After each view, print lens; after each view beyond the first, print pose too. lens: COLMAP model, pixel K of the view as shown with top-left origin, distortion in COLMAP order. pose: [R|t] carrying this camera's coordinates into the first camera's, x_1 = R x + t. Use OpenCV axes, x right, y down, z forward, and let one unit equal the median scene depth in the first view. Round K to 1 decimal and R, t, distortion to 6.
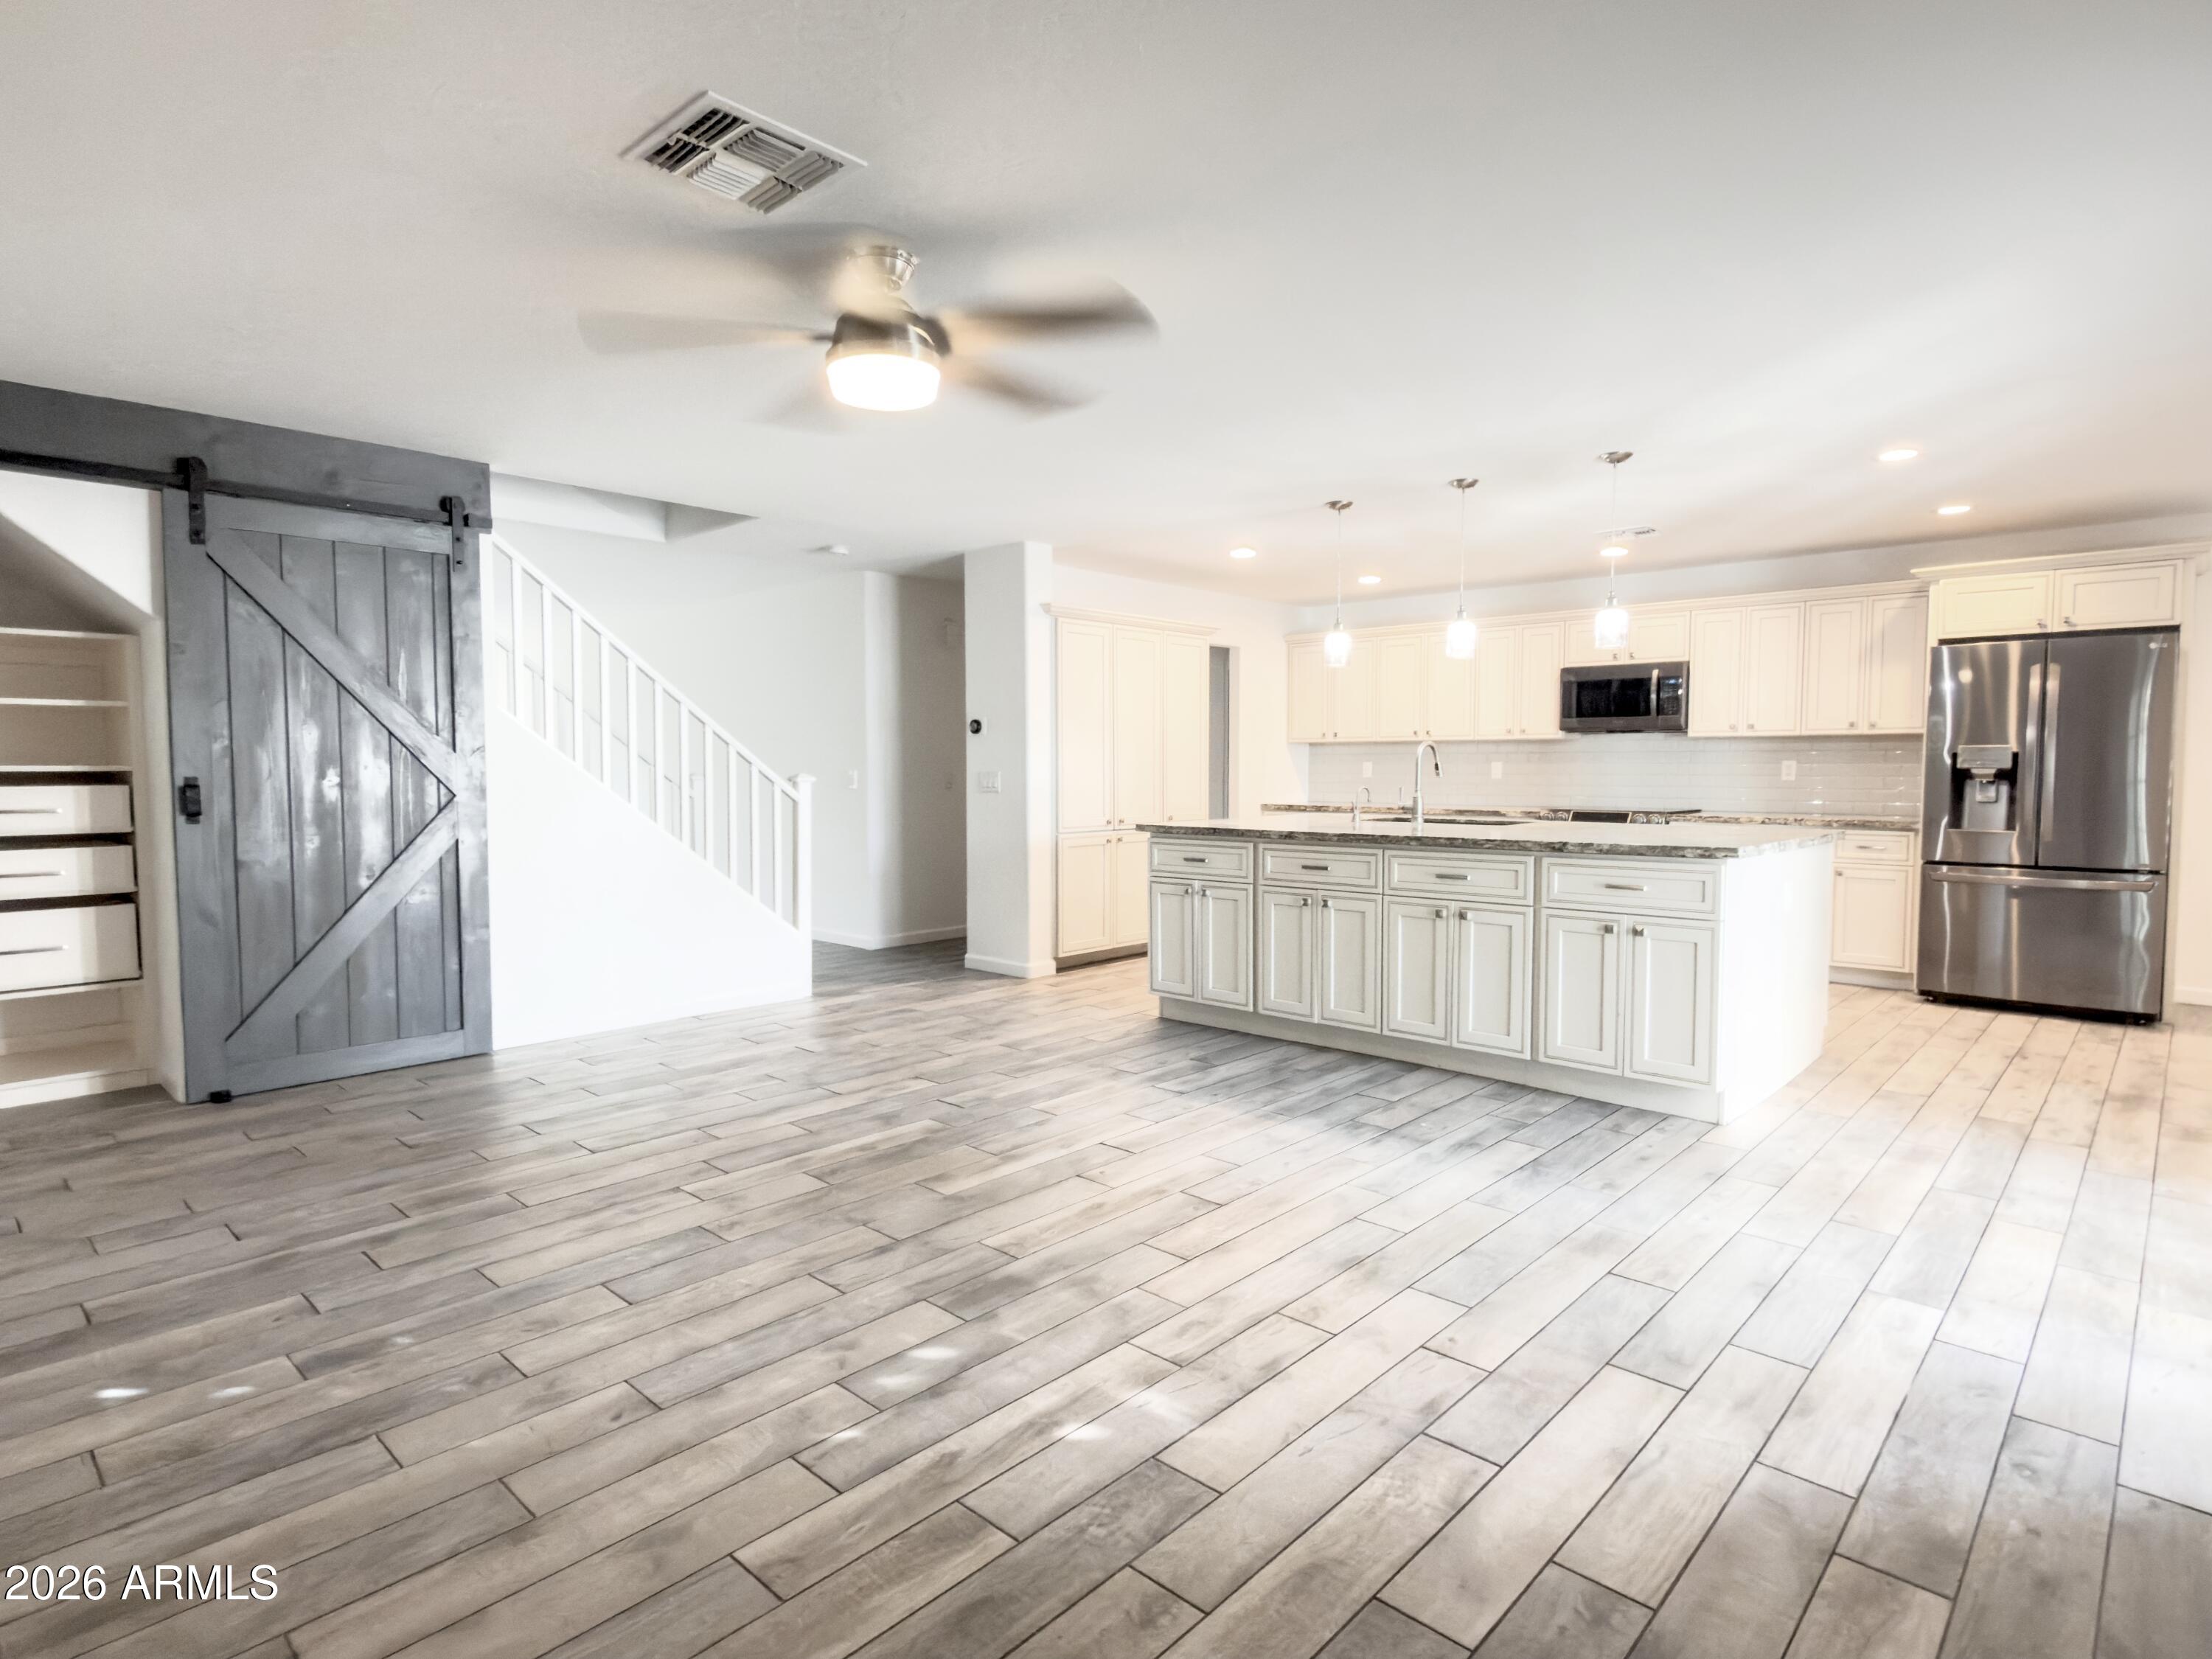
lens RADIAL K [[1171.4, 0, 1094.8], [0, 1171.4, 829.6], [0, 0, 1]] dist [0.001152, -0.001462]
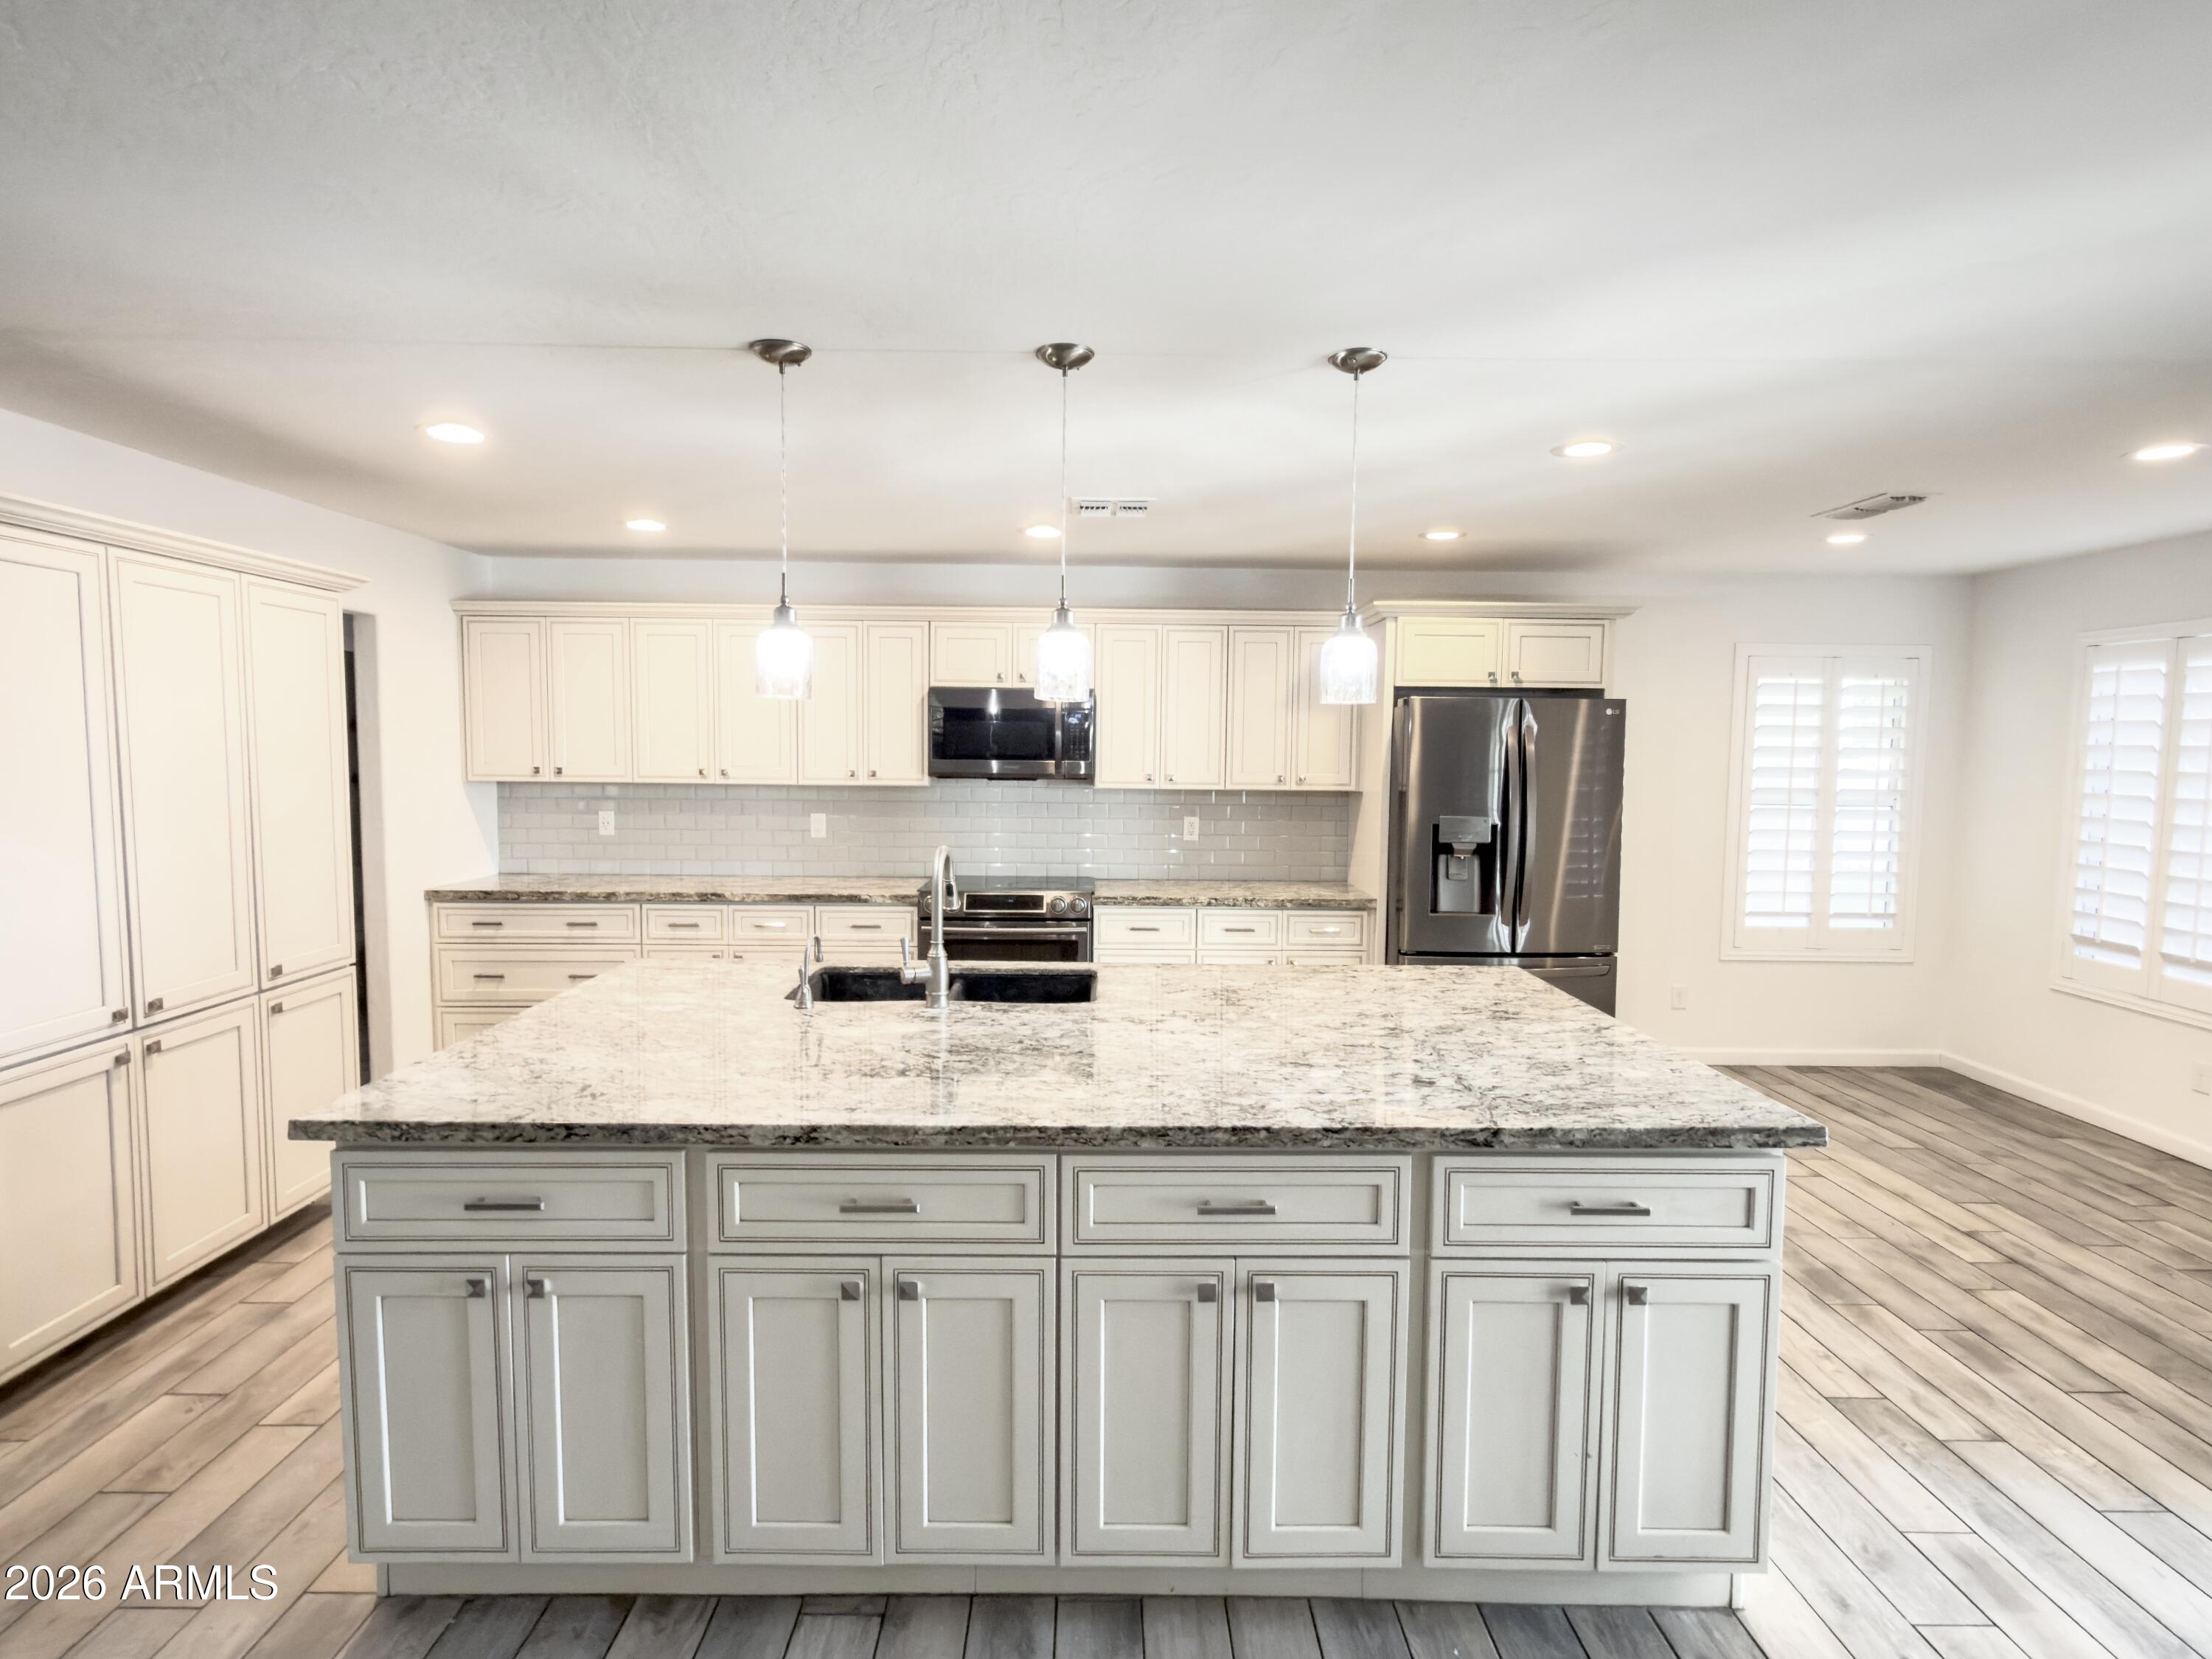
lens RADIAL K [[1171.4, 0, 1100.2], [0, 1171.4, 833.0], [0, 0, 1]] dist [0.001152, -0.001462]
pose [[0.719273, -0.044948, 0.693272, -0.036048], [0.029790, 0.998982, 0.033862, -0.114167], [-0.694089, -0.003703, 0.719880, 0.669680]]
